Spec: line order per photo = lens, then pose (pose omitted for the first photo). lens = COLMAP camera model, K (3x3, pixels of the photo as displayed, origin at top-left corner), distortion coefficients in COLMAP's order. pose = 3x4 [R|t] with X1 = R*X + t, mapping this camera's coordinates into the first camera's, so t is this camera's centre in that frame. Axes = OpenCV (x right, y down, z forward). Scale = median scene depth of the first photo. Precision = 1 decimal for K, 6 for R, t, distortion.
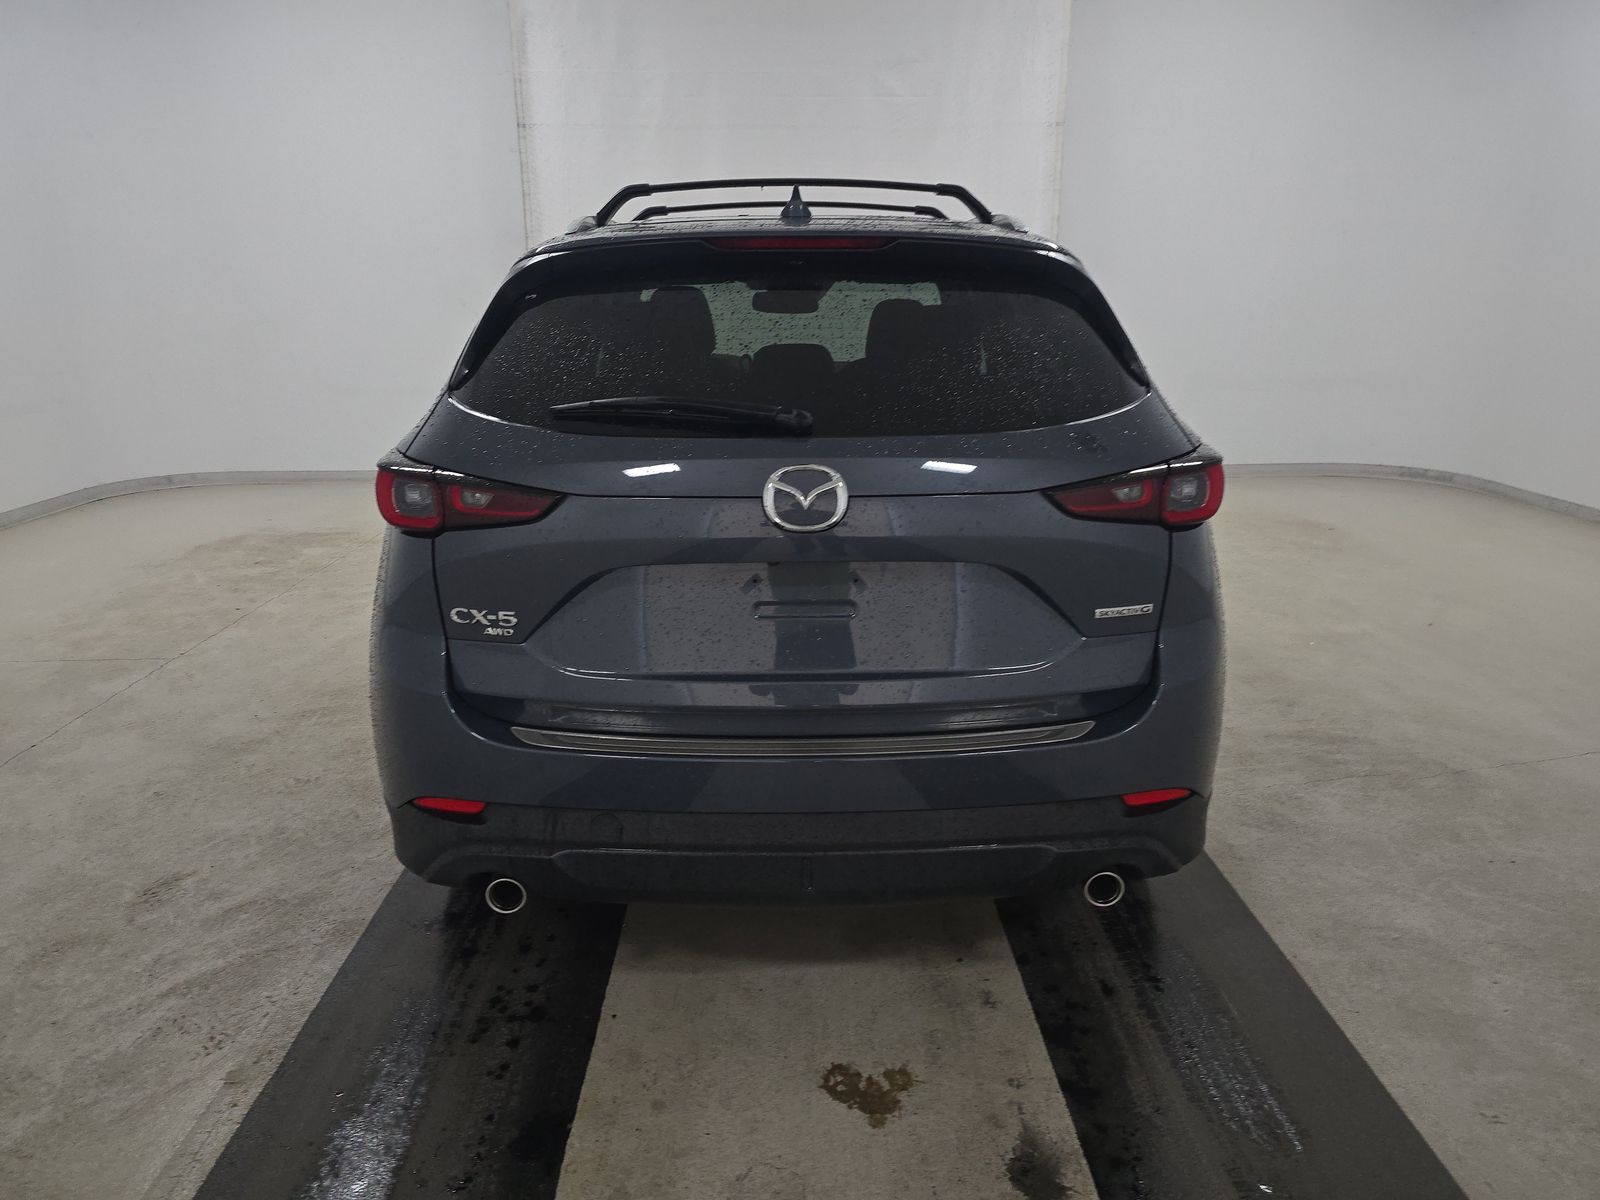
lens RADIAL K [[1081.0, 0, 802.3], [0, 1081.0, 608.9], [0, 0, 1]] dist [0.037310, -0.035336]
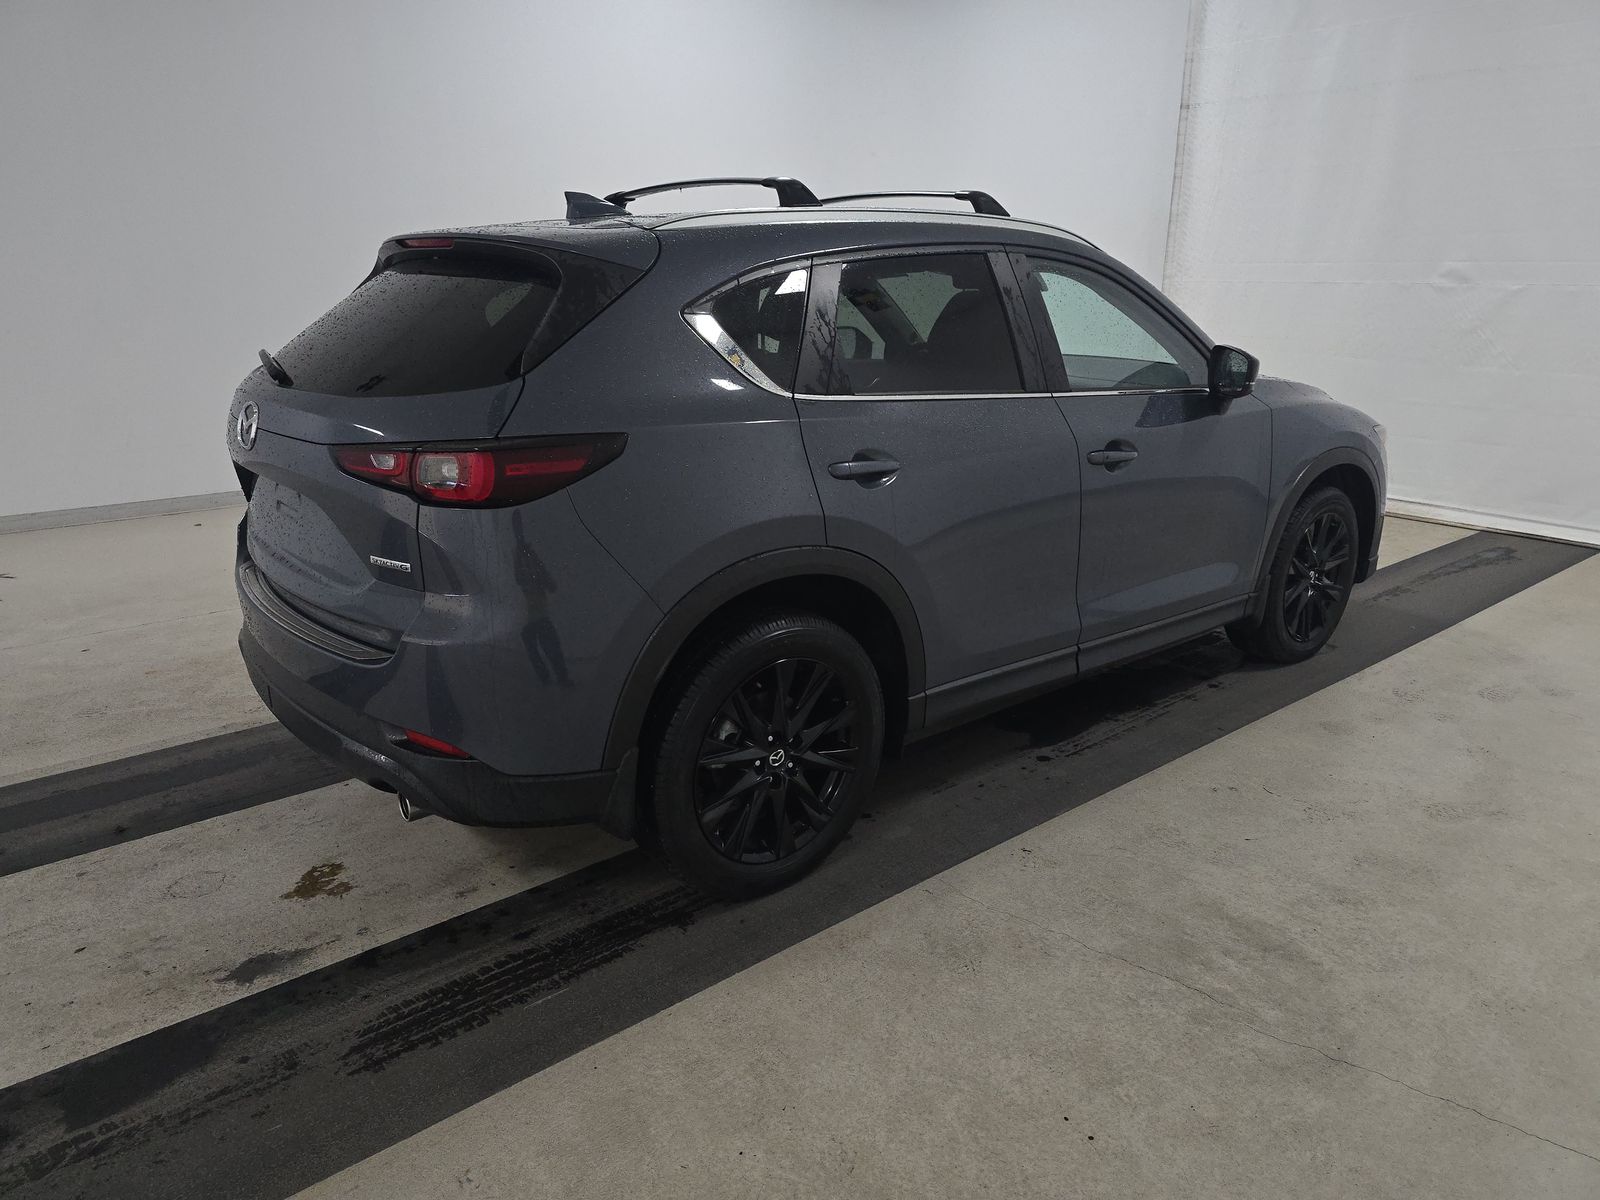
lens RADIAL K [[1081.0, 0, 799.5], [0, 1081.0, 606.6], [0, 0, 1]] dist [0.037310, -0.035336]
pose [[0.621189, 0.239365, -0.746209, 1.122693], [-0.229608, 0.966014, 0.118733, -0.148137], [0.749269, 0.097580, 0.655038, 0.447963]]
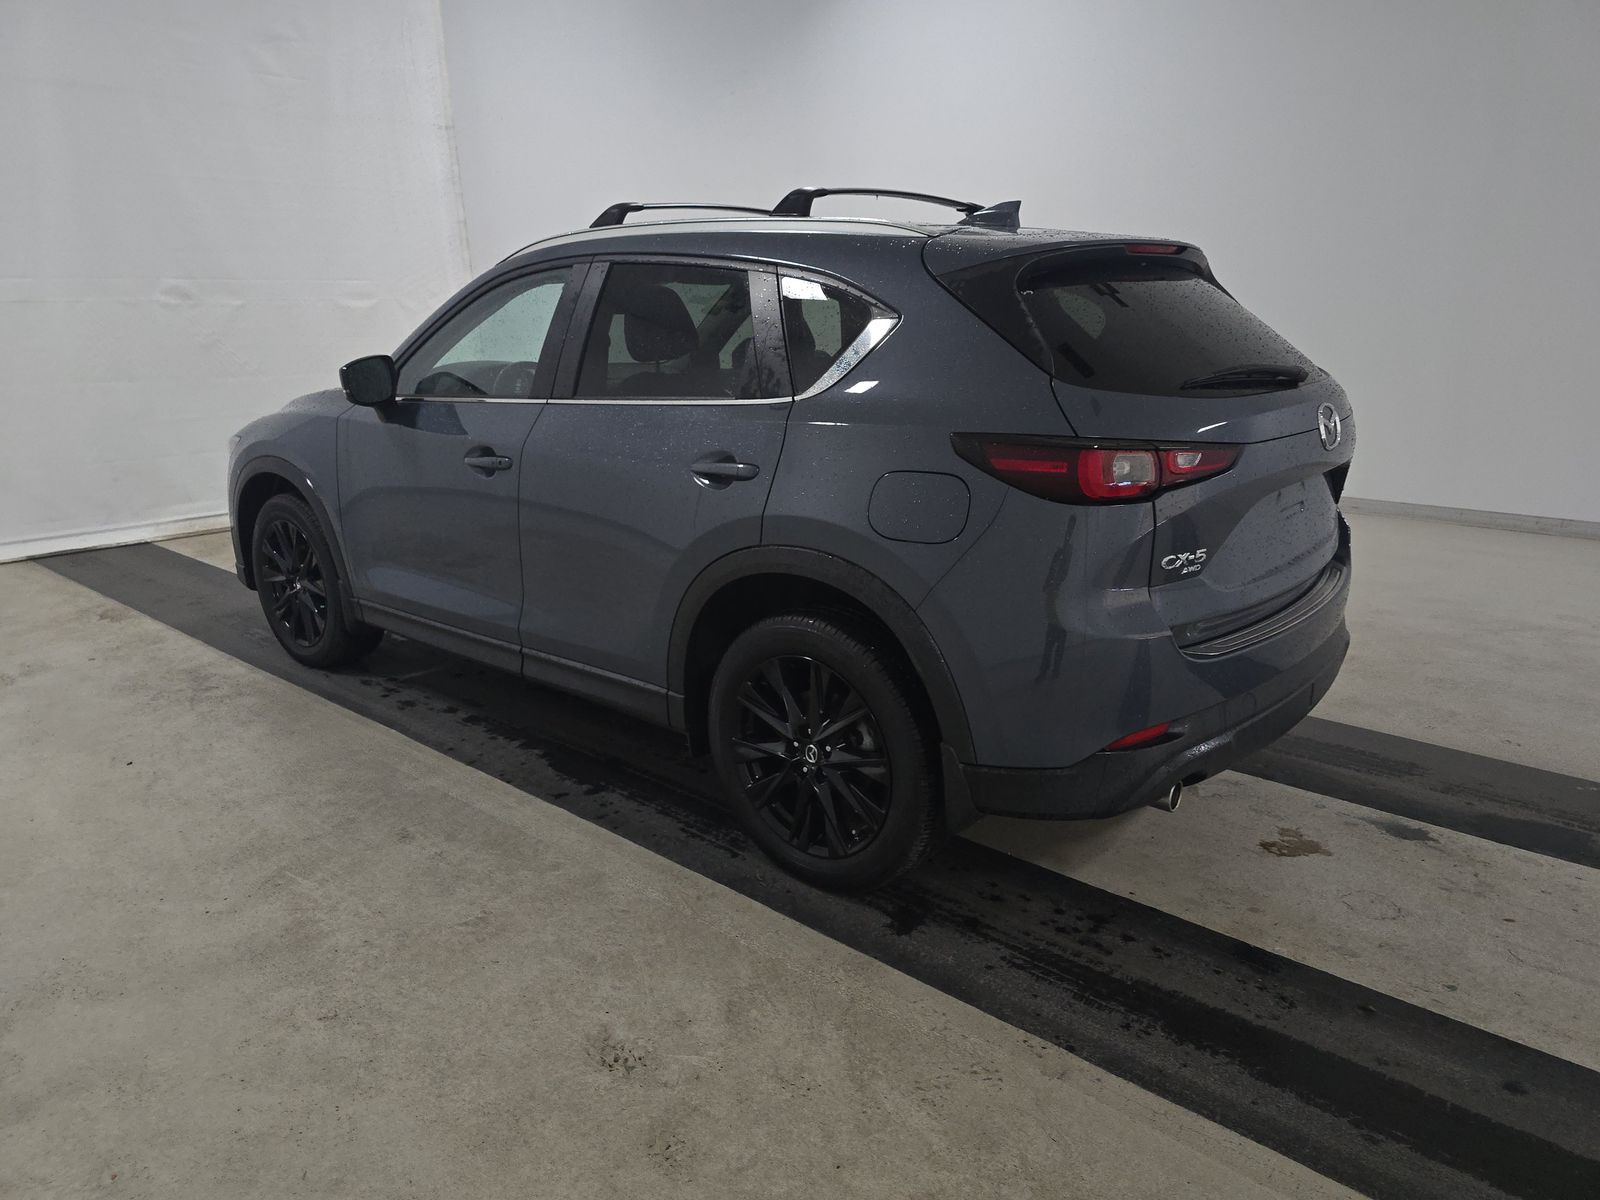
lens RADIAL K [[1081.0, 0, 794.3], [0, 1081.0, 622.4], [0, 0, 1]] dist [0.037310, -0.035336]
pose [[0.664229, -0.221780, 0.713872, -1.120080], [0.218294, 0.970898, 0.098517, -0.106549], [-0.714946, 0.090396, 0.693311, 0.376923]]
